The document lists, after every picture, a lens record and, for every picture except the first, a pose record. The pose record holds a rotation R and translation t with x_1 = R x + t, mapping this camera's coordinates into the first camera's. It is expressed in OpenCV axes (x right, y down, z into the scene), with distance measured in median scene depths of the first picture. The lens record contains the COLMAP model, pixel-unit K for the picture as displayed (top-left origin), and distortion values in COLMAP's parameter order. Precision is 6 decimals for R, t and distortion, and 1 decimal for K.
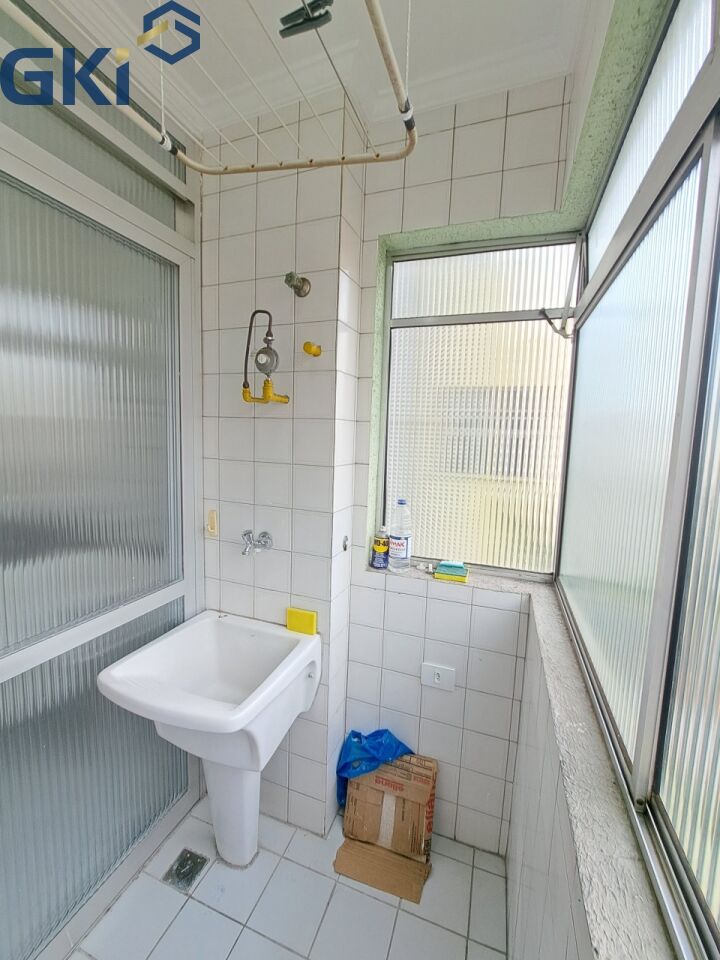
lens RADIAL K [[380.9, 0, 362.2], [0, 380.9, 476.8], [0, 0, 1]] dist [-0.013005, -0.000553]
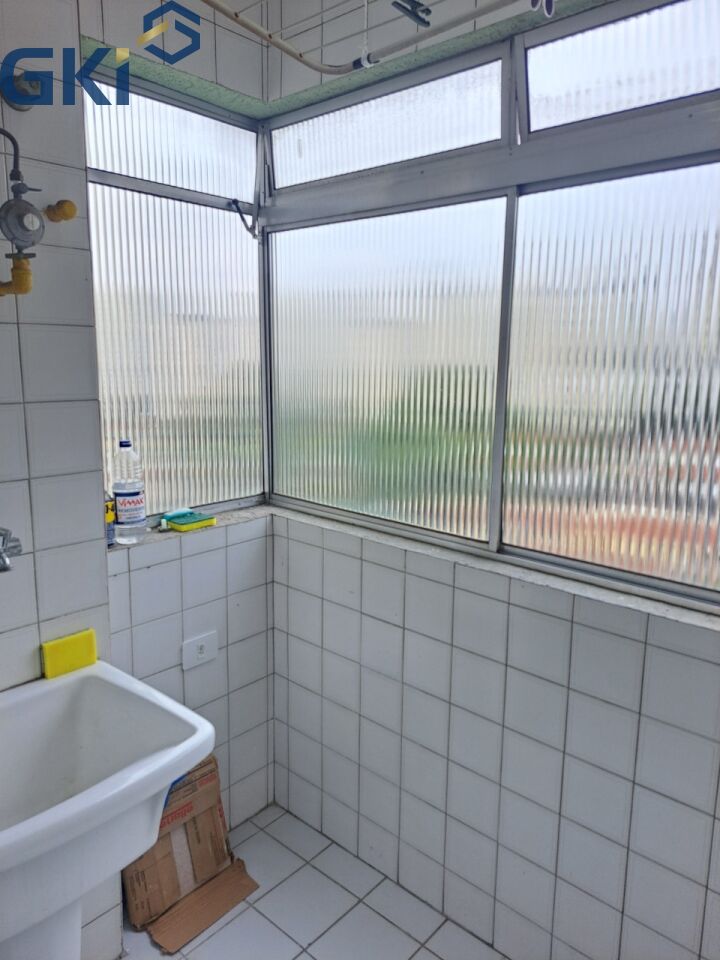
lens RADIAL K [[695.3, 0, 360.0], [0, 695.3, 480.0], [0, 0, 1]] dist [0.065562, -0.064106]
pose [[0.365552, -0.192938, 0.910575, -1.013734], [0.095530, 0.980892, 0.169486, -0.049030], [-0.925876, 0.025031, 0.376998, 0.123595]]
